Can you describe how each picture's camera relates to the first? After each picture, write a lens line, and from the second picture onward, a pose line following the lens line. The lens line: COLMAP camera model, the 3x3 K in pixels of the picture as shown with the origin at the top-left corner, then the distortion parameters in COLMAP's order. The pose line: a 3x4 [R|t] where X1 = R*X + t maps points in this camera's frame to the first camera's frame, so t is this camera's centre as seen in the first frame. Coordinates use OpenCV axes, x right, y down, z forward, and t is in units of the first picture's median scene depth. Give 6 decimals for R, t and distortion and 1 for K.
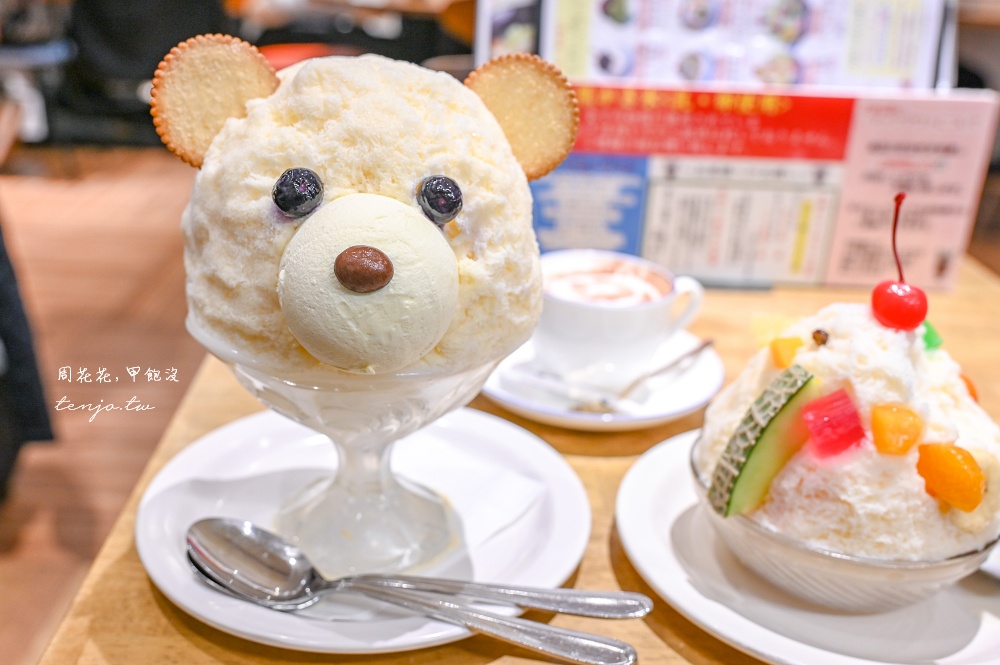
lens RADIAL K [[990.3, 0, 500.0], [0, 990.3, 332.5], [0, 0, 1]] dist [-0.264526, -0.002871]
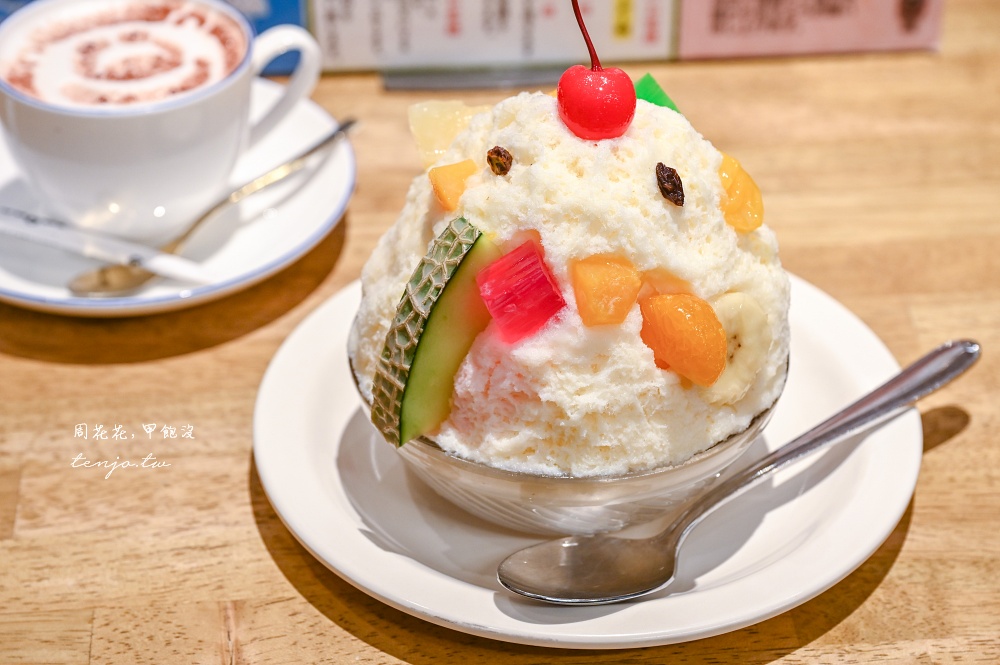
lens RADIAL K [[2171.7, 0, 500.0], [0, 2171.7, 332.5], [0, 0, 1]] dist [-0.047762, -0.050011]
pose [[0.946460, -0.199226, 0.254014, -0.087617], [0.168499, 0.976038, 0.137688, -0.102659], [-0.275358, -0.087515, 0.957350, -0.554906]]
